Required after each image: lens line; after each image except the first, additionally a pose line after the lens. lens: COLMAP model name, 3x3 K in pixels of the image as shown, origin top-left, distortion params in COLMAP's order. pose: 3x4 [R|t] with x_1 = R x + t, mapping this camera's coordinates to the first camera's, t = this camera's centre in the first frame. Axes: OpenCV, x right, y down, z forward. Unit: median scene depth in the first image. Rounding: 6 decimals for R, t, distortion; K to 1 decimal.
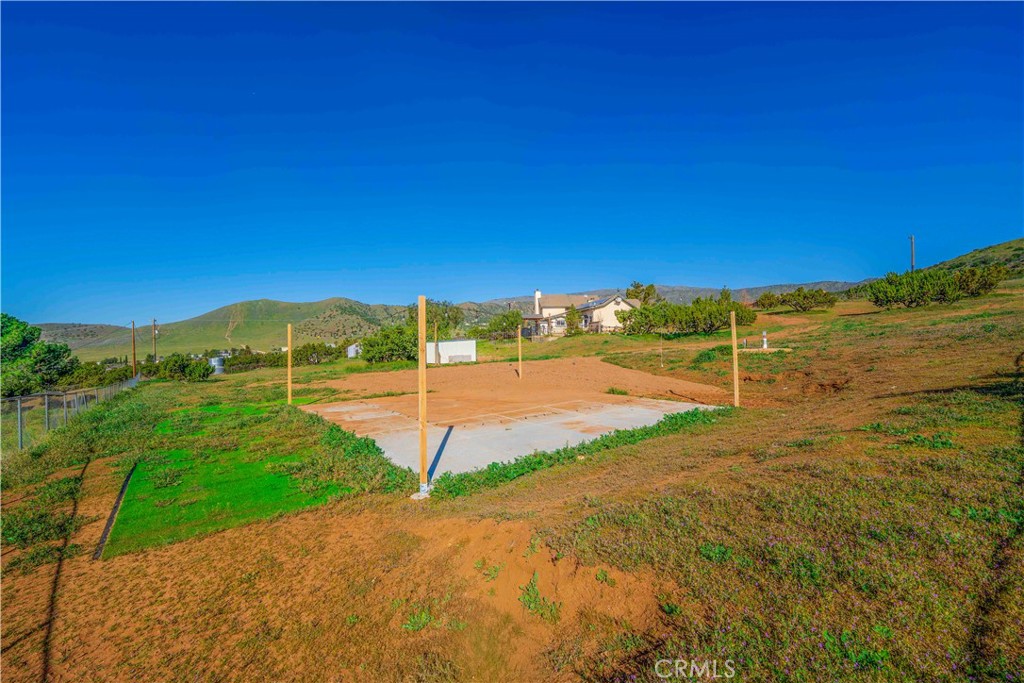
lens RADIAL K [[426.9, 0, 512.0], [0, 426.9, 341.5], [0, 0, 1]] dist [-0.000645, -0.000198]
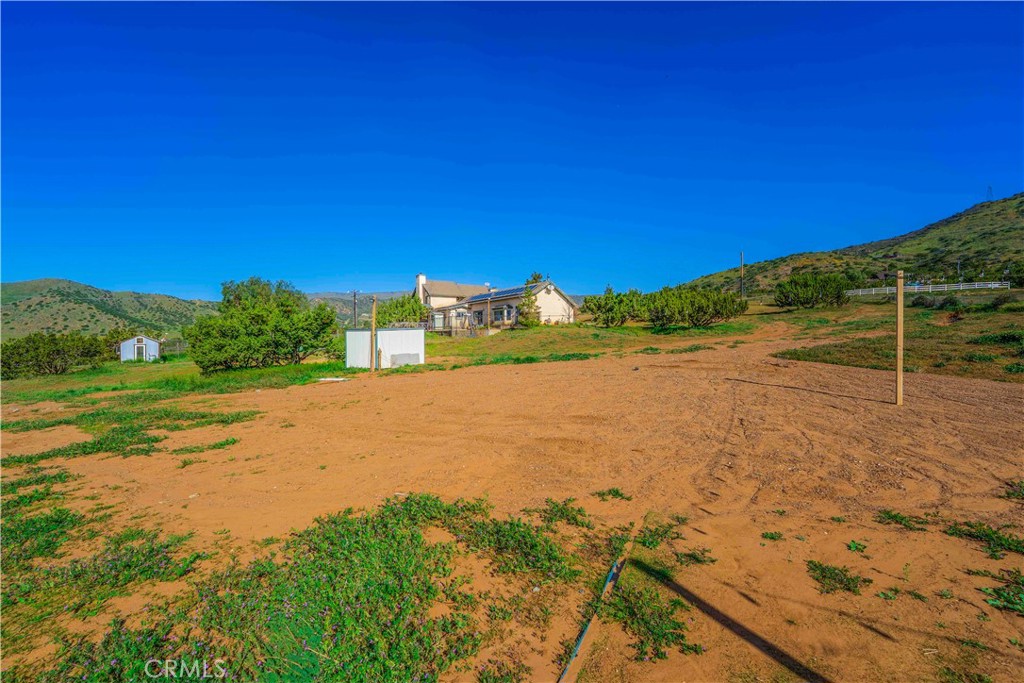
lens RADIAL K [[426.9, 0, 512.0], [0, 426.9, 341.5], [0, 0, 1]] dist [-0.000645, -0.000198]
pose [[0.906548, 0.009624, 0.421993, -0.165310], [-0.008574, 0.999954, -0.004386, 0.011287], [-0.422015, 0.000358, 0.906589, 0.273895]]
